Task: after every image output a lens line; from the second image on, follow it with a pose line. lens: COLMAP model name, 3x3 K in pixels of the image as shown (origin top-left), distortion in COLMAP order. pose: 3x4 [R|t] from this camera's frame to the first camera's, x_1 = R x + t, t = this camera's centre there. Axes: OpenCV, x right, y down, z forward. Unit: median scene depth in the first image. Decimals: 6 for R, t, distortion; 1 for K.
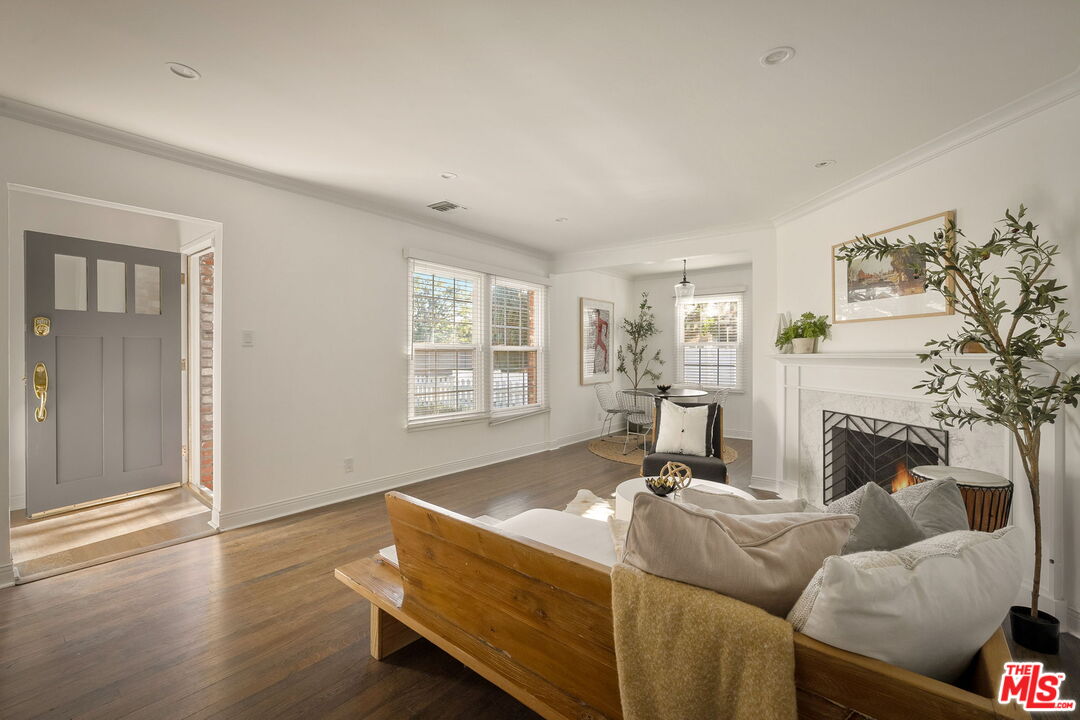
lens RADIAL K [[470.6, 0, 538.2], [0, 470.6, 355.7], [0, 0, 1]] dist [0.000026, 0.000557]
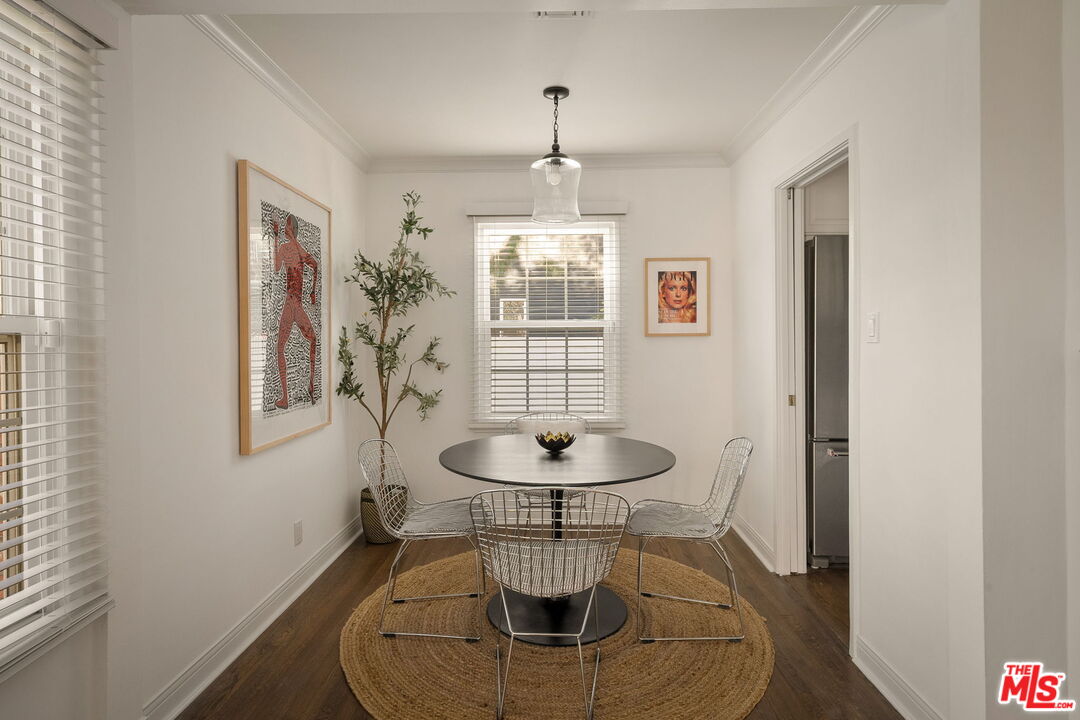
lens RADIAL K [[551.6, 0, 534.7], [0, 551.6, 346.0], [0, 0, 1]] dist [0.000499, 0.000138]
pose [[0.789201, -0.009756, 0.614057, 0.035687], [0.011589, 0.999932, 0.000993, -0.007354], [-0.614025, 0.006332, 0.789261, 0.927682]]
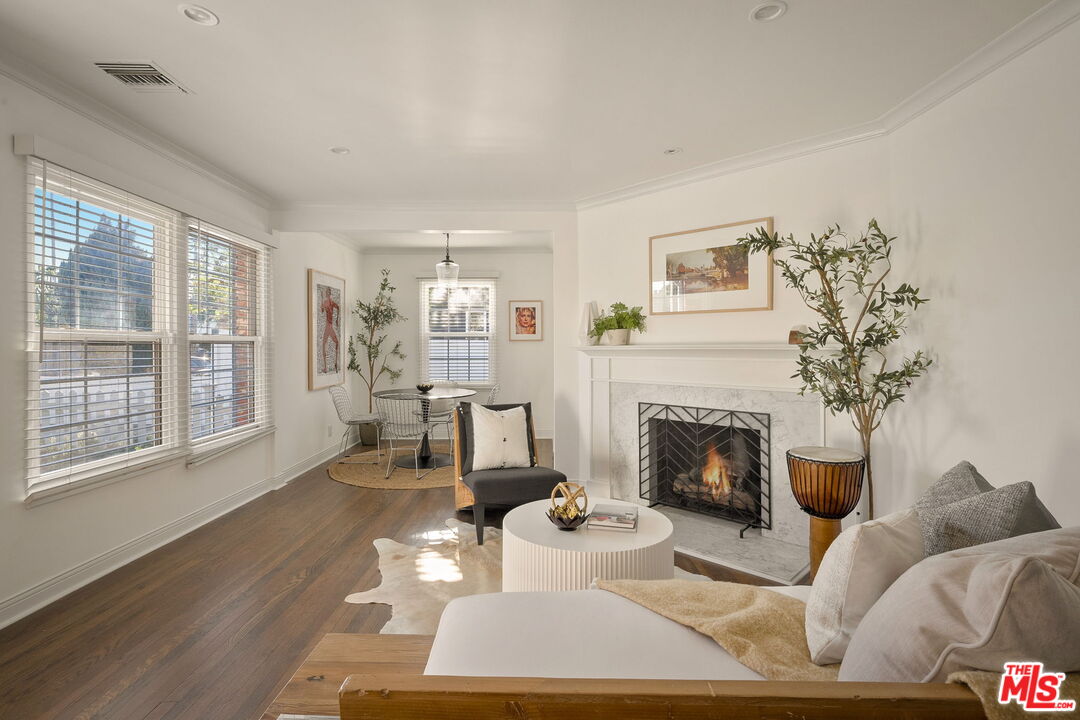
lens RADIAL K [[524.4, 0, 540.5], [0, 524.4, 343.0], [0, 0, 1]] dist [0.002420, 0.000900]
pose [[0.775173, -0.002412, 0.631744, -0.214004], [0.008225, 0.999946, -0.006275, -0.003241], [-0.631695, 0.010060, 0.775152, 0.237841]]
